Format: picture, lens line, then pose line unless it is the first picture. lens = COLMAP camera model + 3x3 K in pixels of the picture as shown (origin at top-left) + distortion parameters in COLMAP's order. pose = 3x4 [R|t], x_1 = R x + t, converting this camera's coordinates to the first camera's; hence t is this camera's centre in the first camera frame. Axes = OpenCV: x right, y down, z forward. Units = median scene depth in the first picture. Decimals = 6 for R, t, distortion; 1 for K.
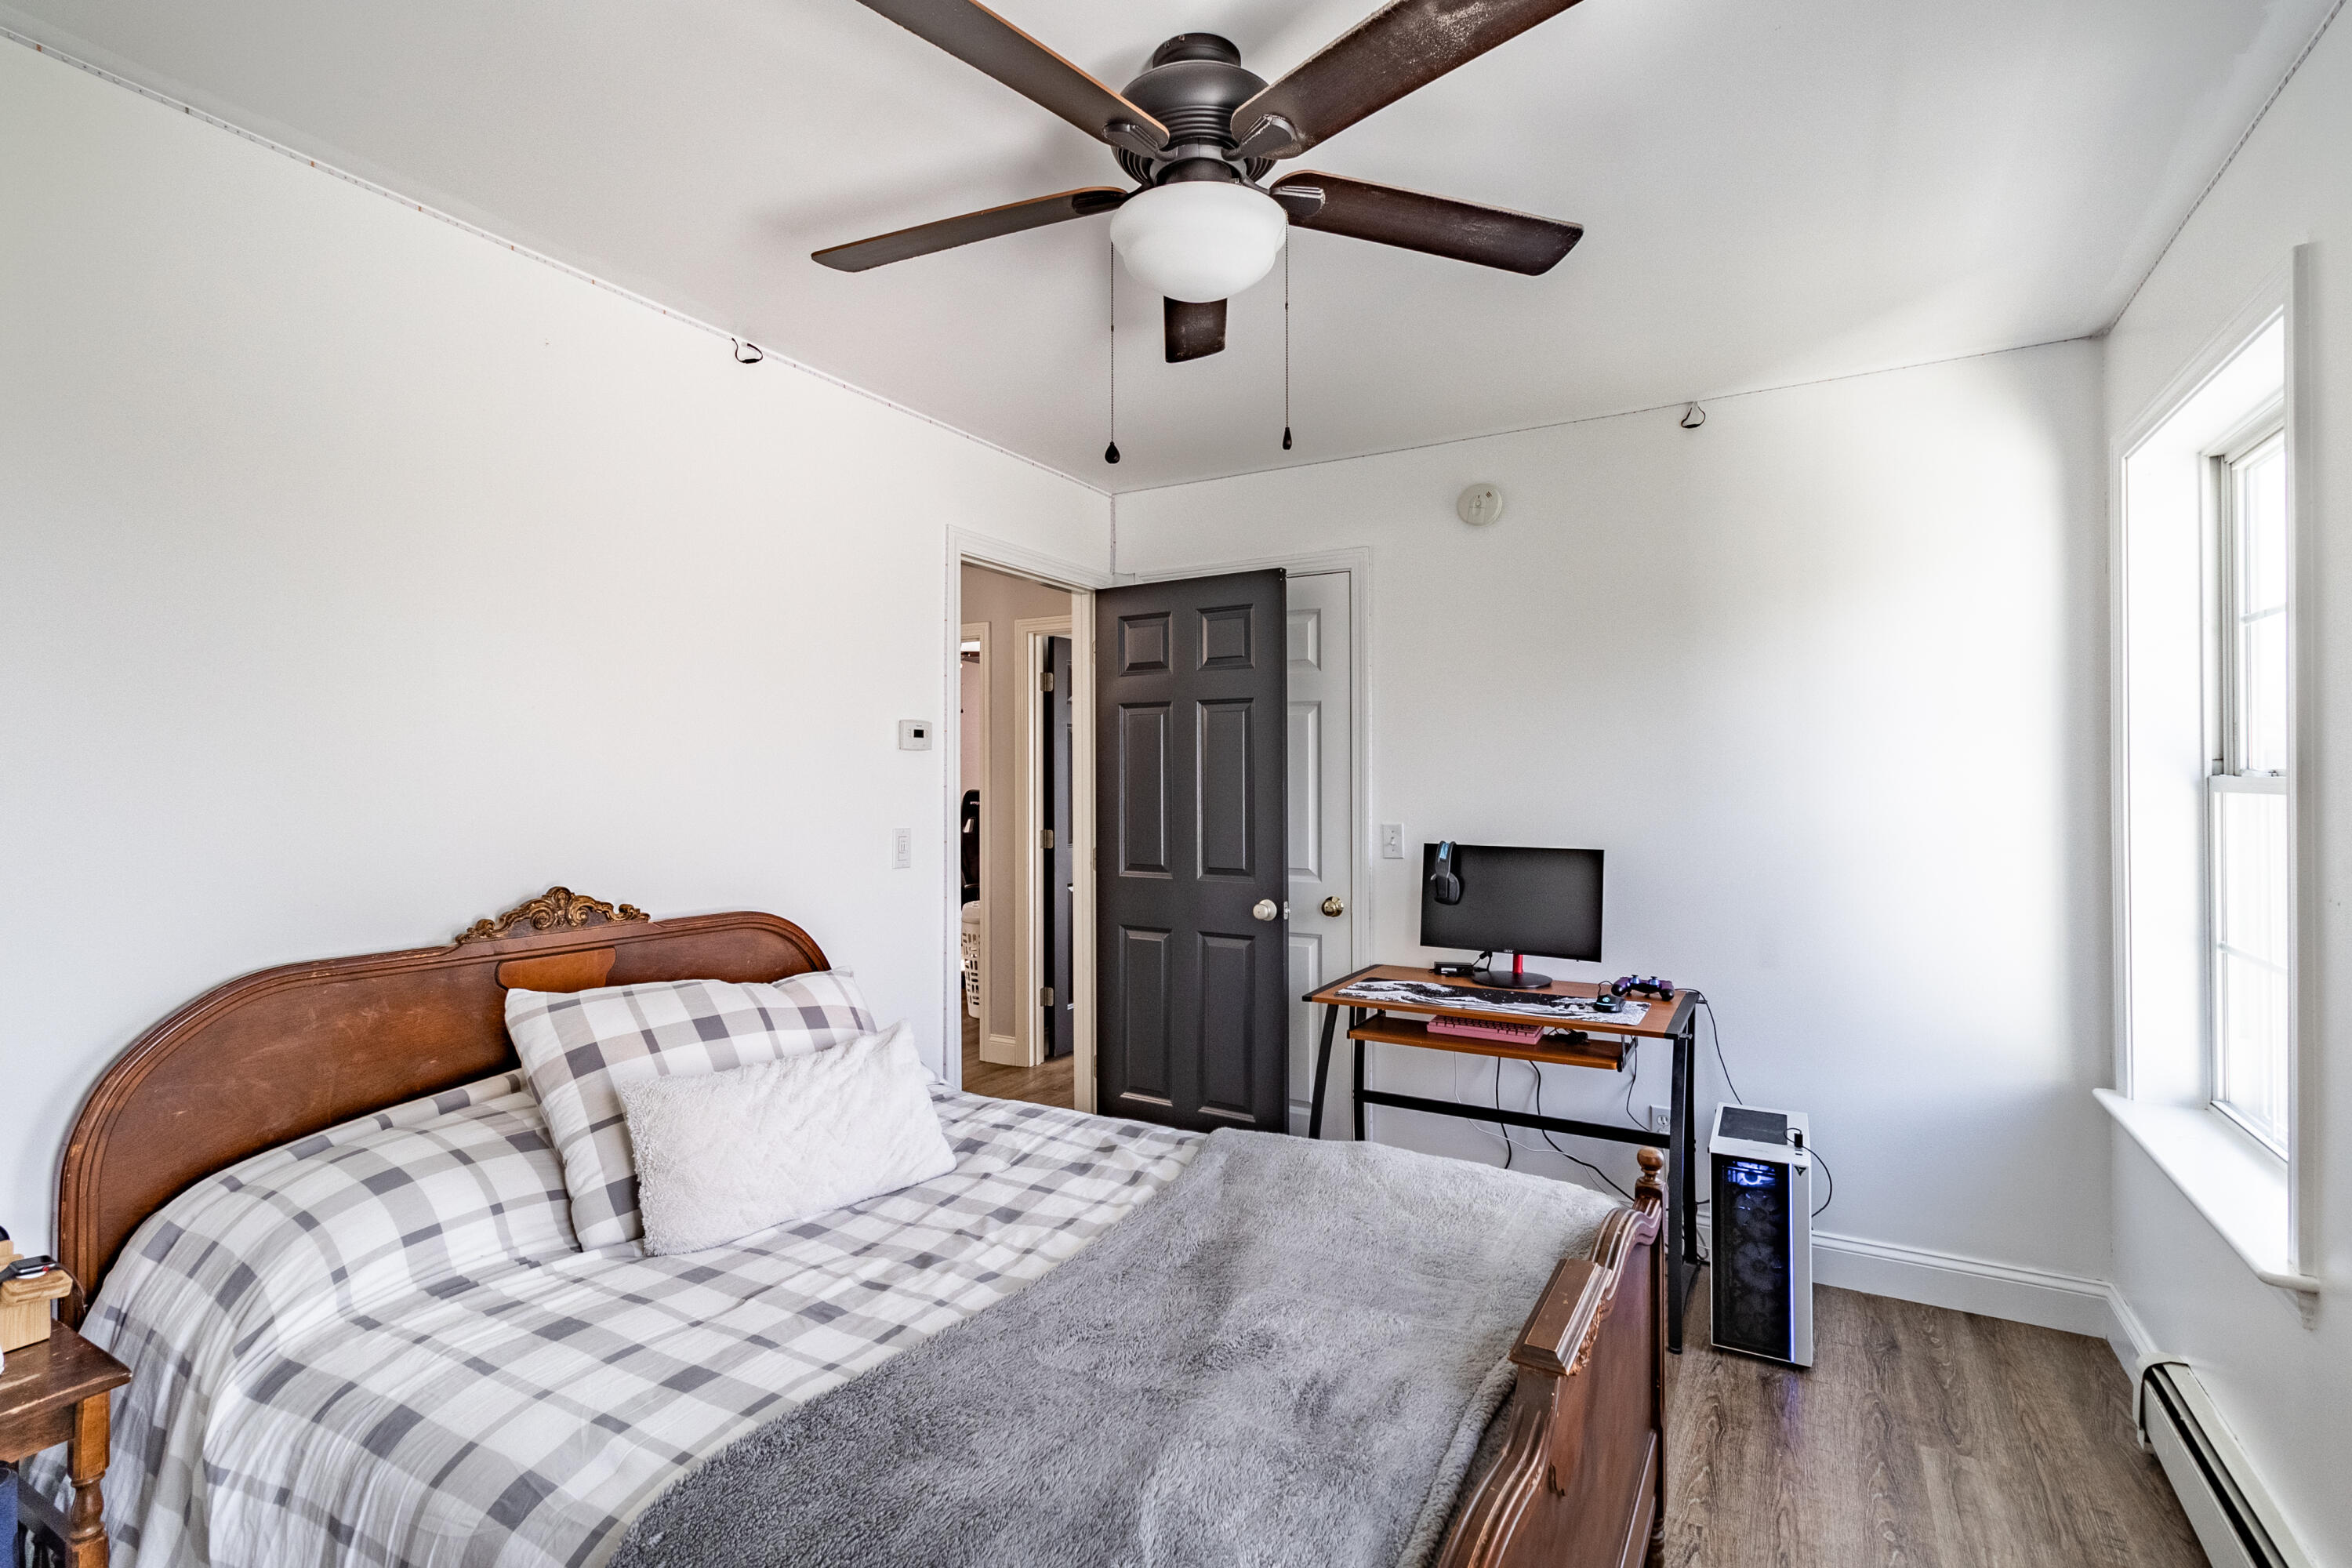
lens RADIAL K [[1081.0, 0, 1181.1], [0, 1081.0, 777.2], [0, 0, 1]] dist [0.002585, 0.000358]
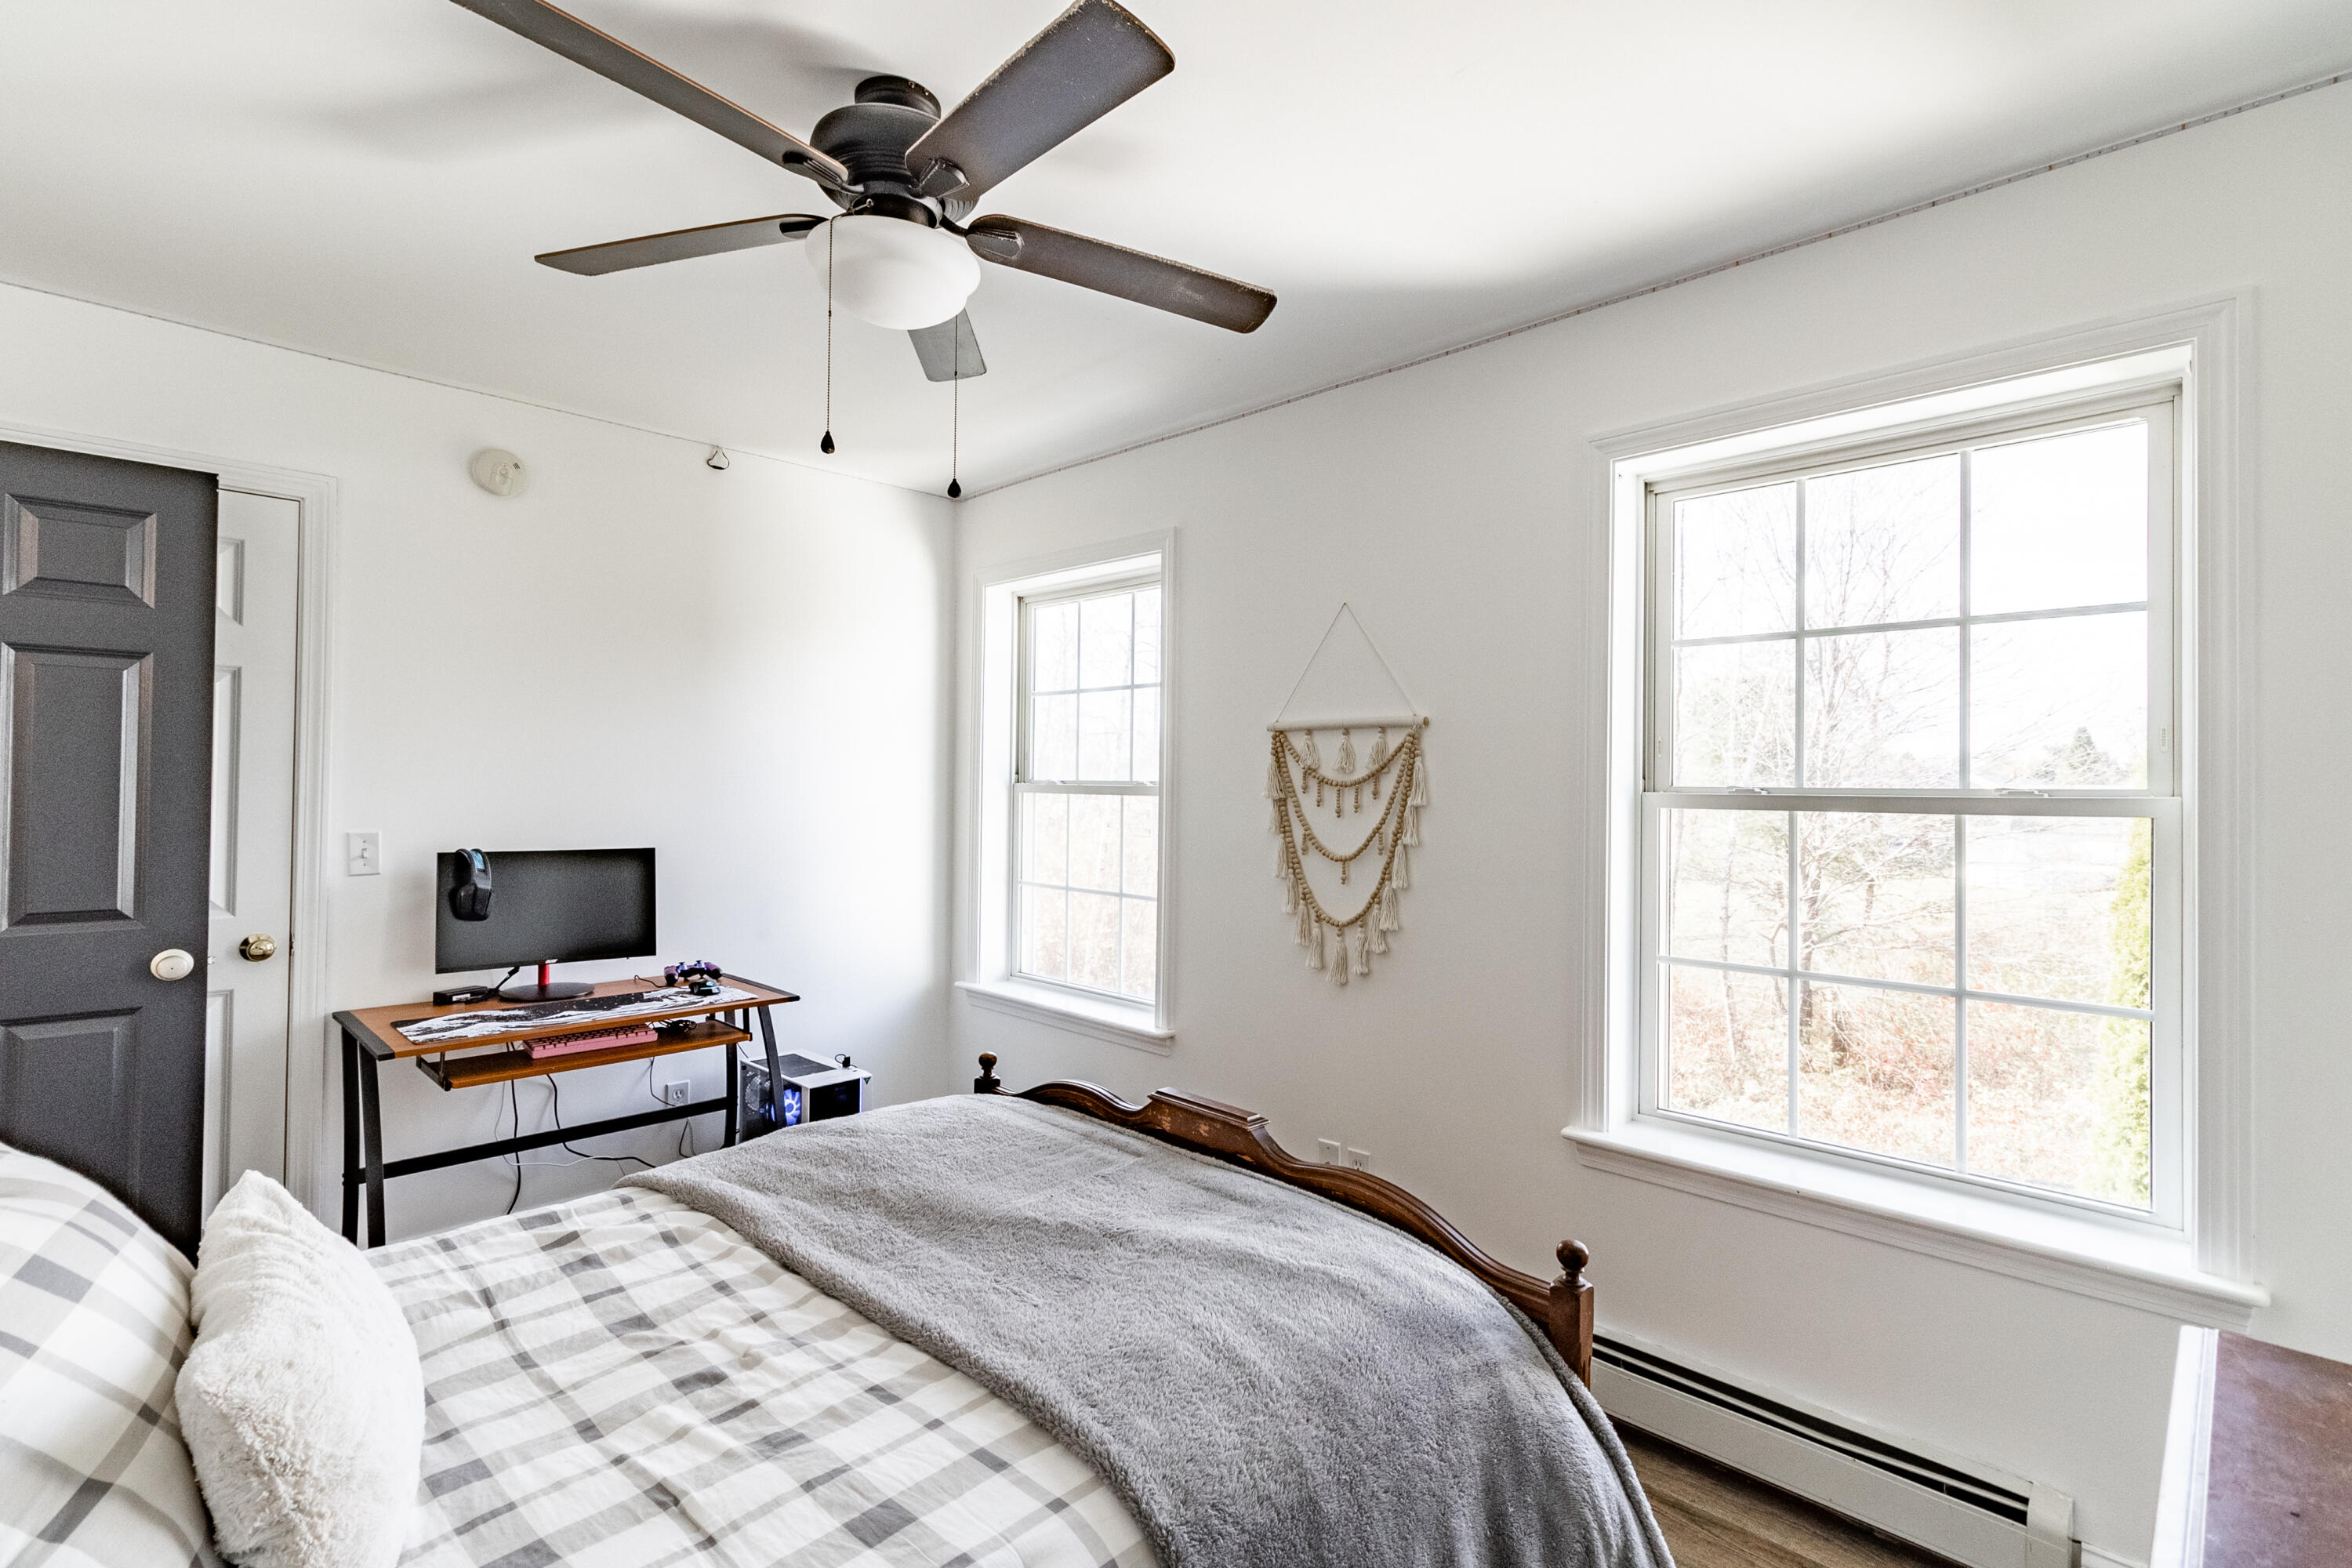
lens RADIAL K [[1081.0, 0, 1181.0], [0, 1081.0, 780.5], [0, 0, 1]] dist [0.002585, 0.000358]
pose [[0.255945, 0.010035, 0.966639, -0.486665], [-0.014020, 0.999879, -0.006668, 0.002034], [-0.966590, -0.011846, 0.256055, 0.240252]]
